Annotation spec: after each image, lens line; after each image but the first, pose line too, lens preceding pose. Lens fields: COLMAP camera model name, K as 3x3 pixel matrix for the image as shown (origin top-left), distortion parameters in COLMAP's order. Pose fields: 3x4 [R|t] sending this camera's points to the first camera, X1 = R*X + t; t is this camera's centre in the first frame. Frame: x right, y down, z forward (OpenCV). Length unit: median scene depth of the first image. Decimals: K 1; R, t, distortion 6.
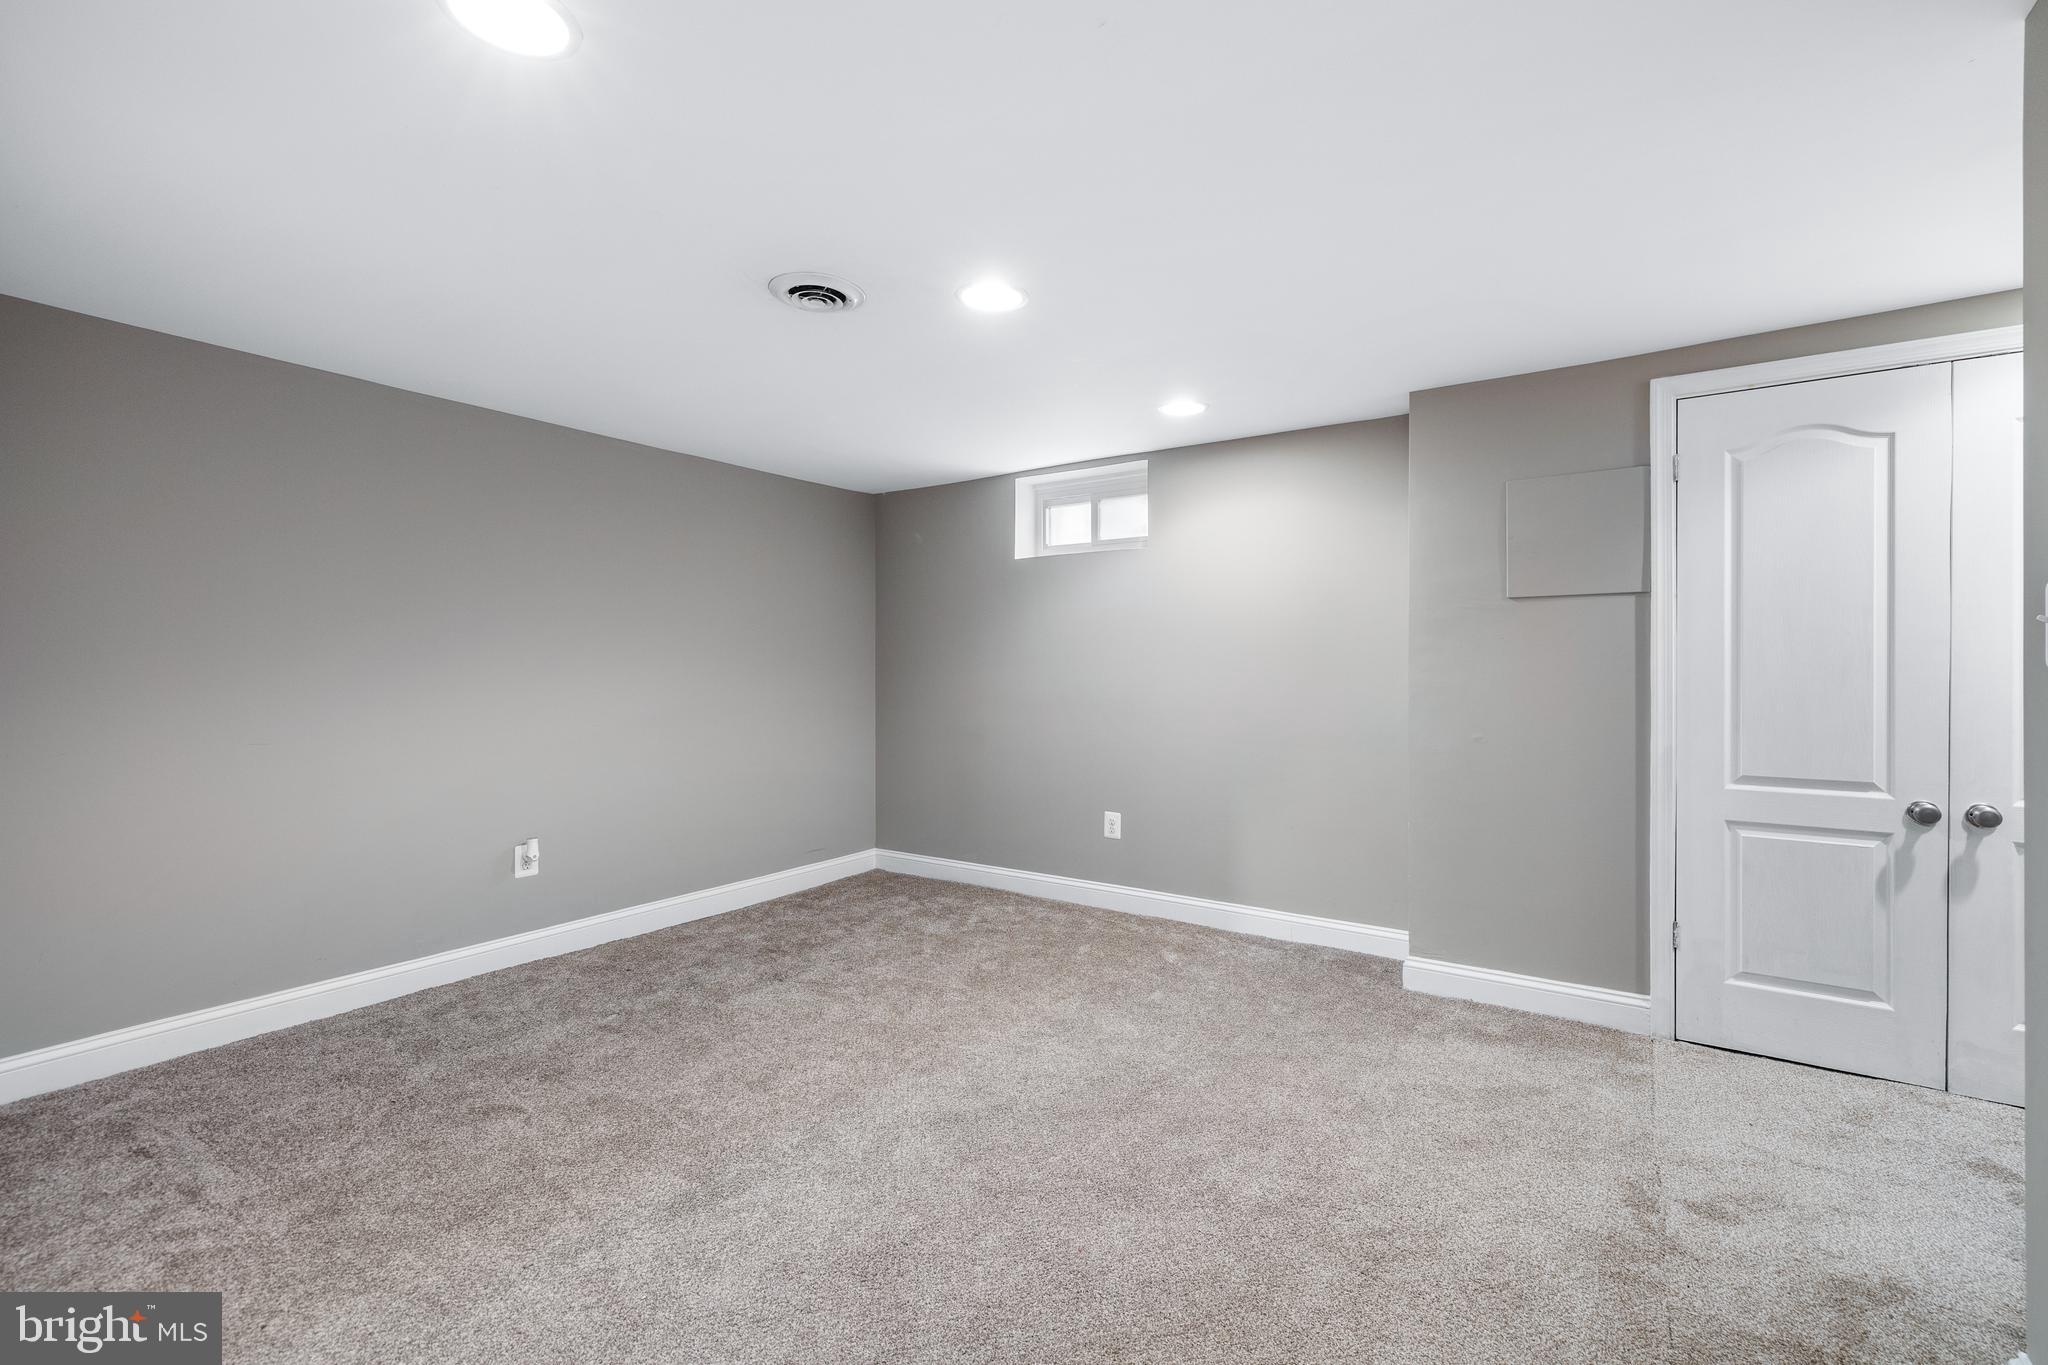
lens RADIAL K [[885.4, 0, 1022.8], [0, 885.4, 666.9], [0, 0, 1]] dist [0.002585, 0.000649]
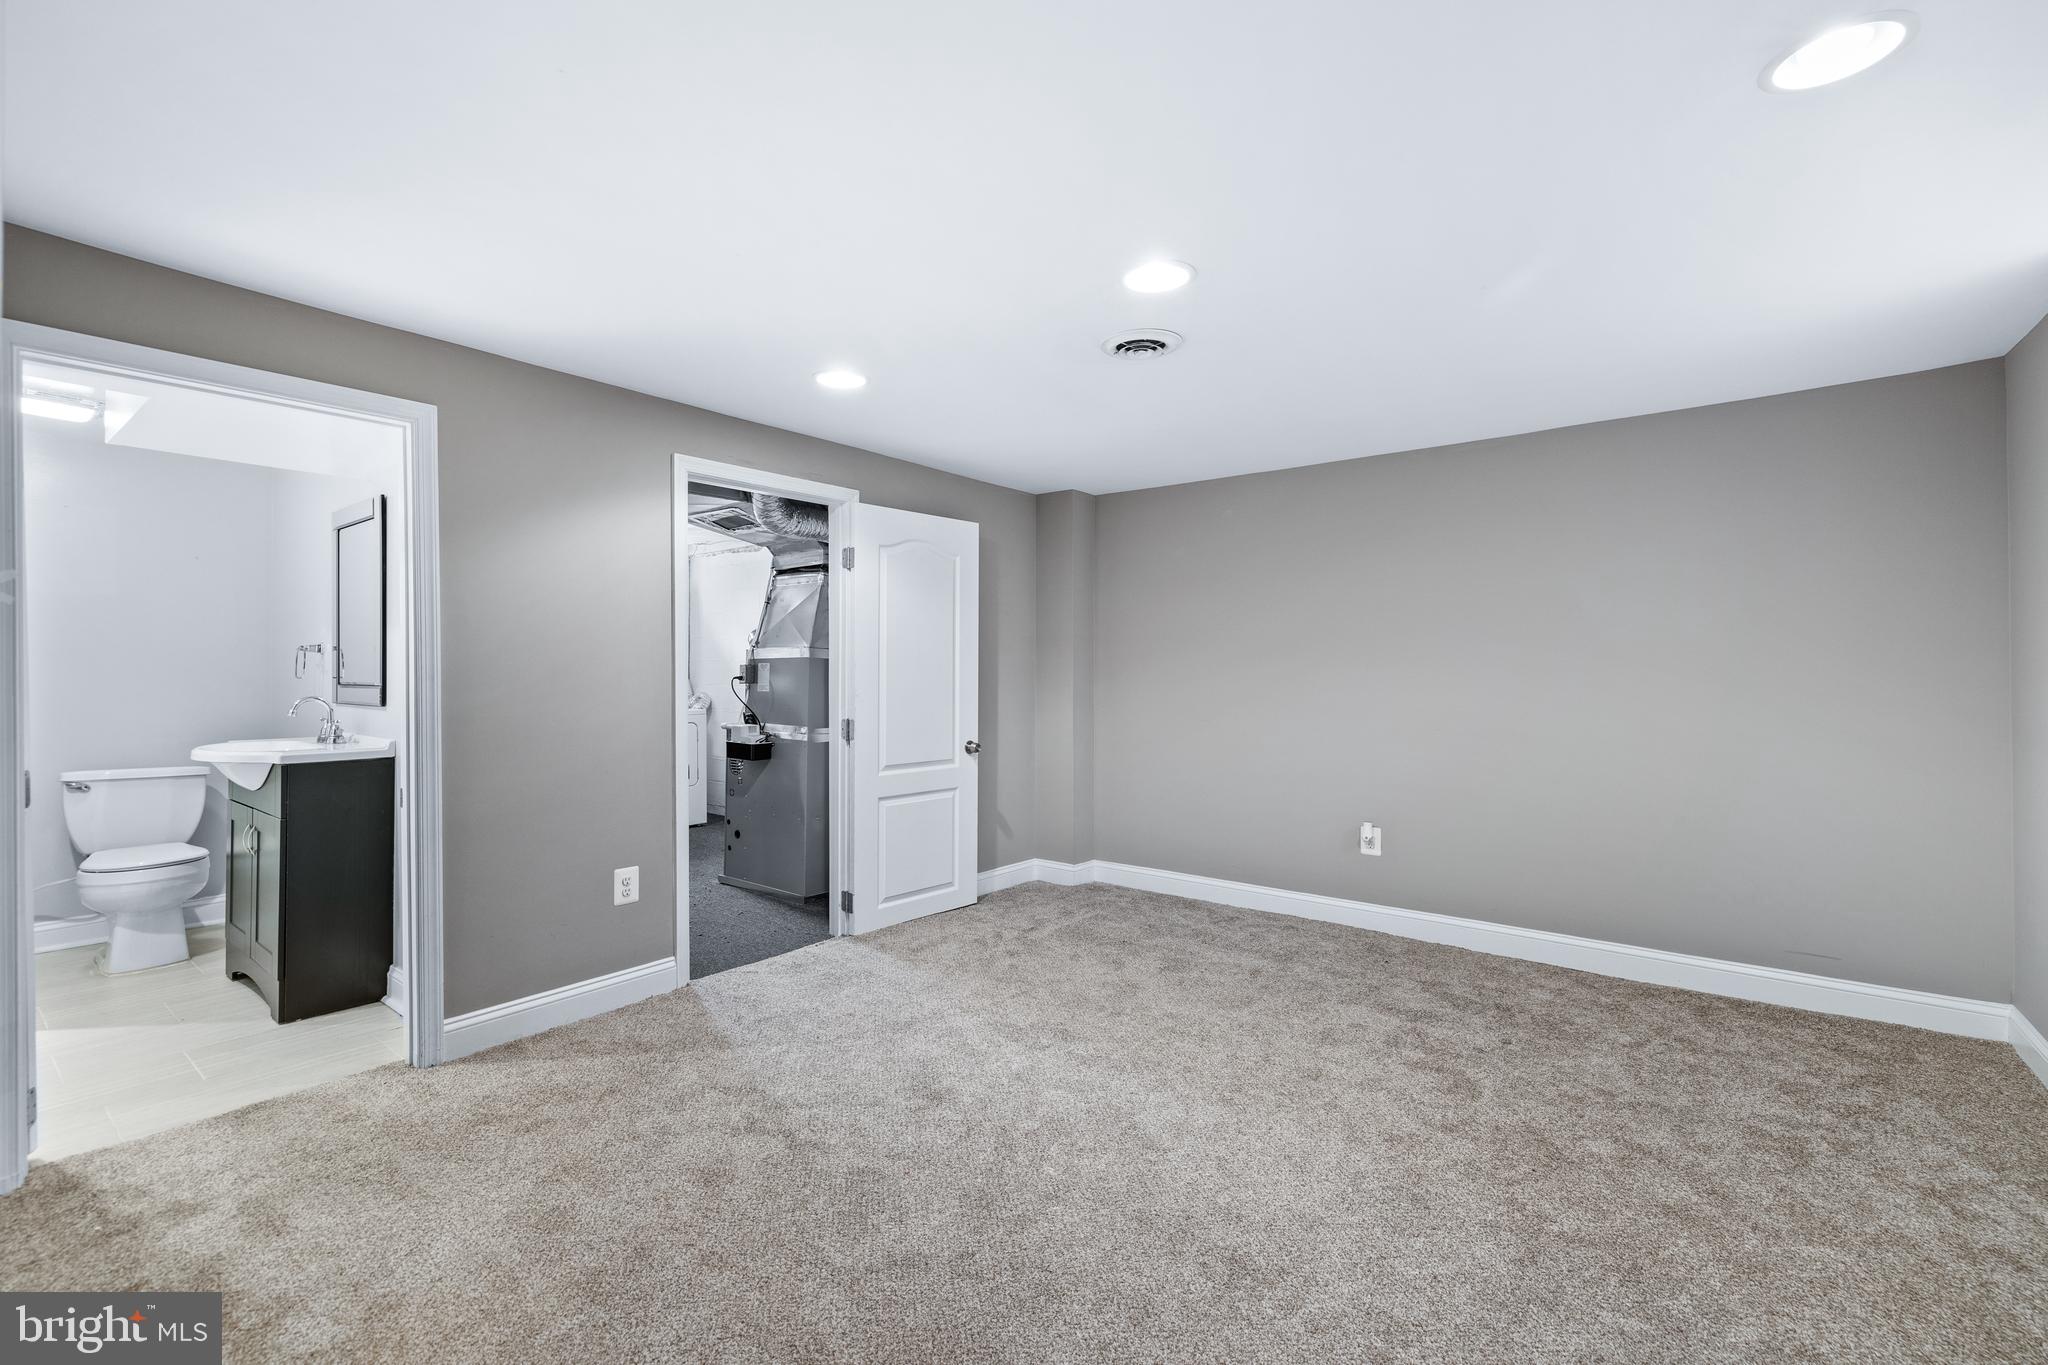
lens RADIAL K [[885.4, 0, 1022.8], [0, 885.4, 666.9], [0, 0, 1]] dist [0.002585, 0.000649]
pose [[-0.058836, -0.005621, -0.998252, 0.716628], [-0.006992, 0.999962, -0.005219, 0.003421], [0.998243, 0.006672, -0.058873, 0.722704]]
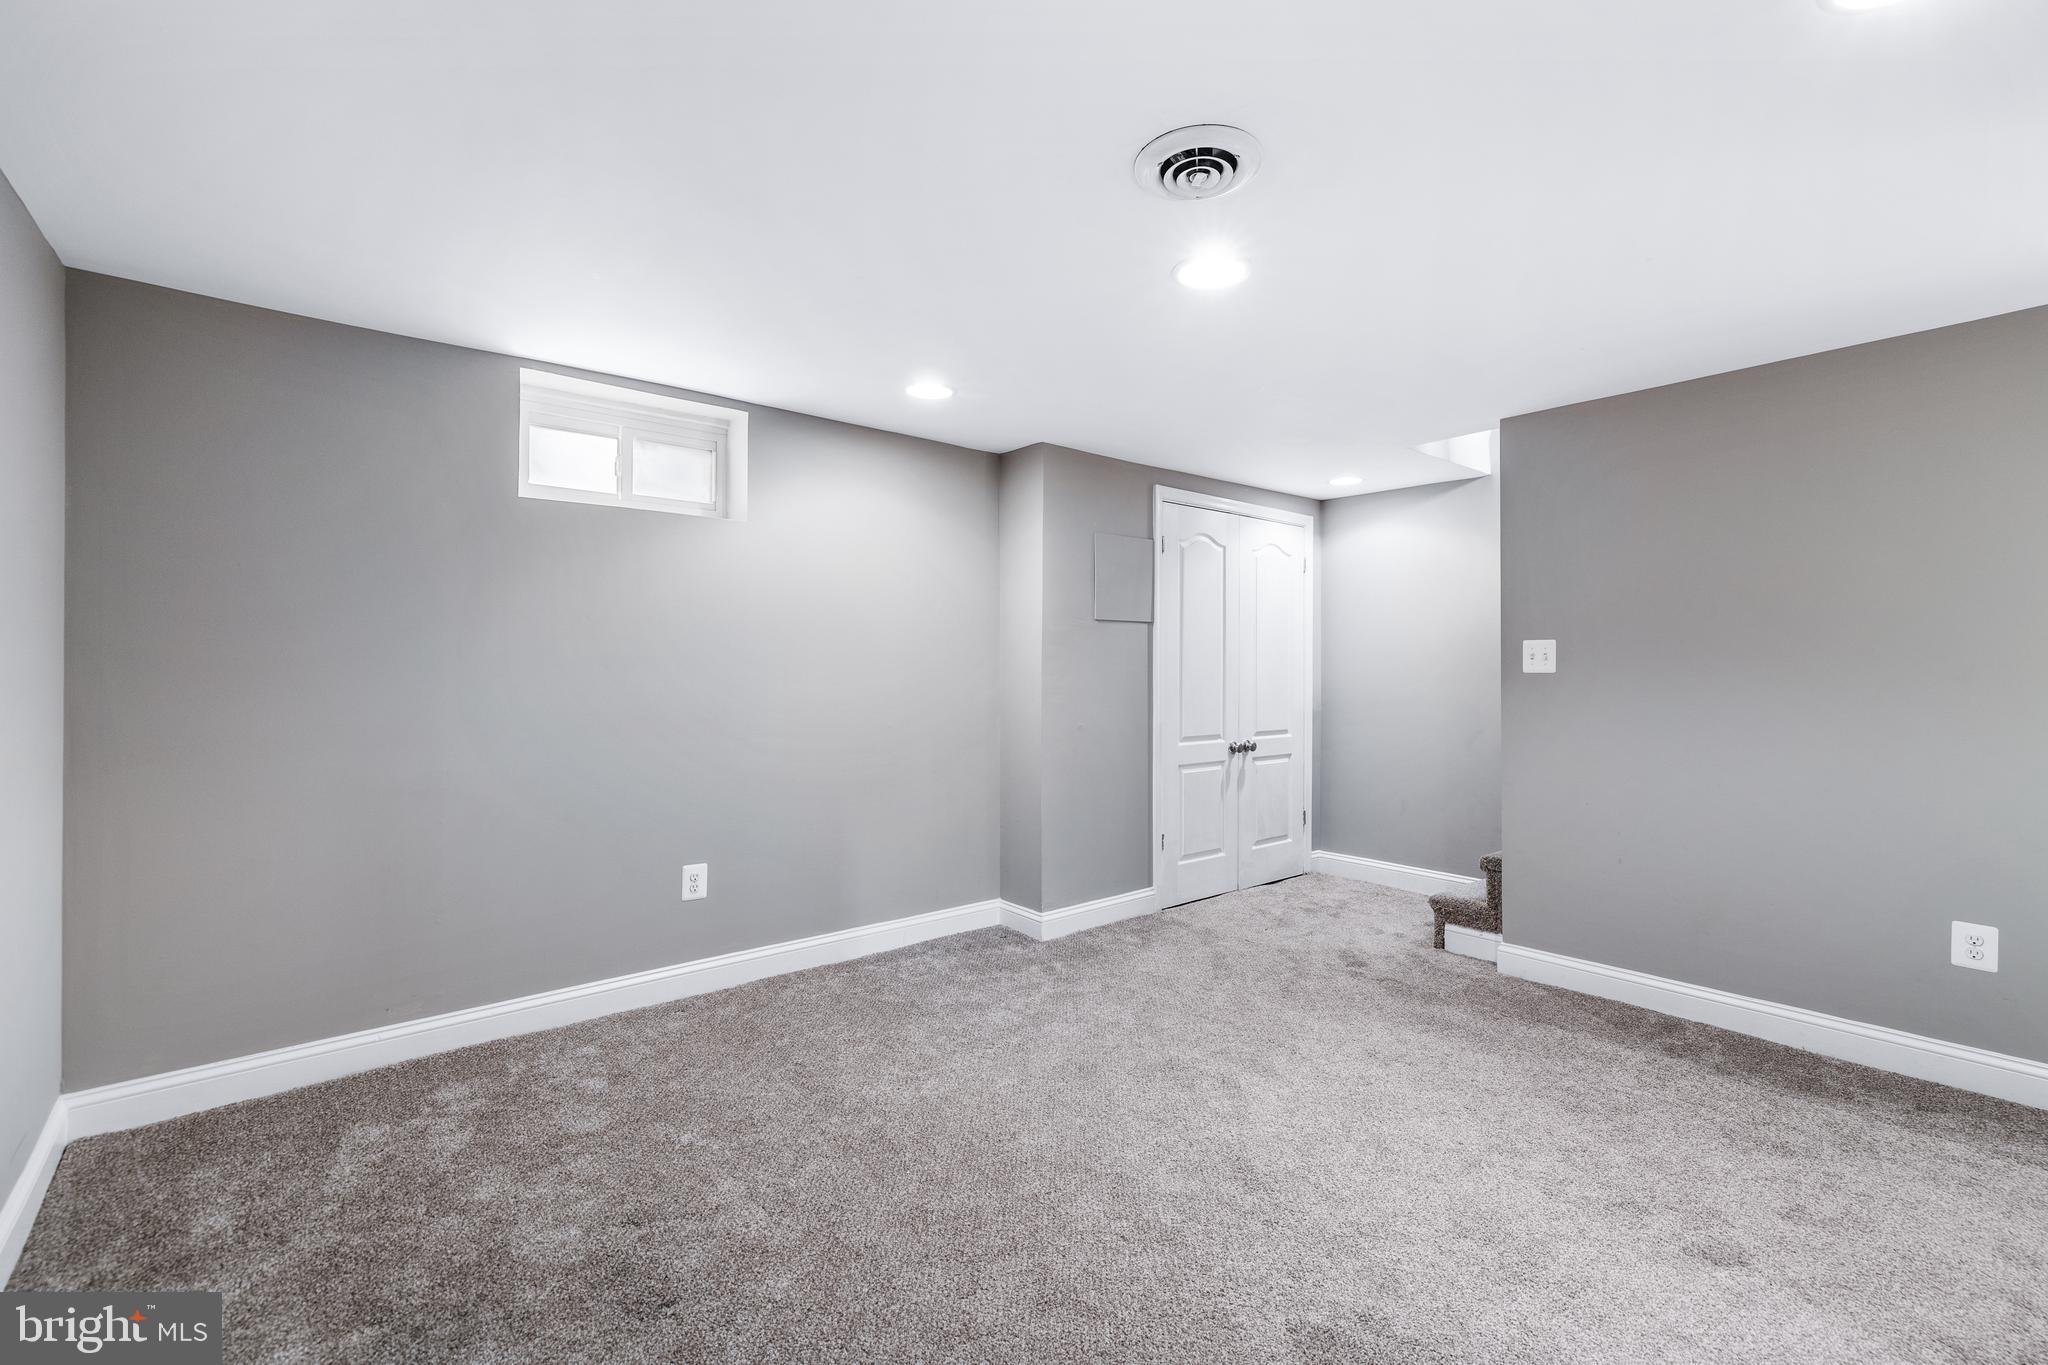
lens RADIAL K [[885.4, 0, 1022.8], [0, 885.4, 666.9], [0, 0, 1]] dist [0.002585, 0.000649]
pose [[0.275526, 0.007173, 0.961267, -0.773232], [0.000832, 0.999970, -0.007700, 0.003963], [-0.961293, 0.002921, 0.275512, 0.745152]]
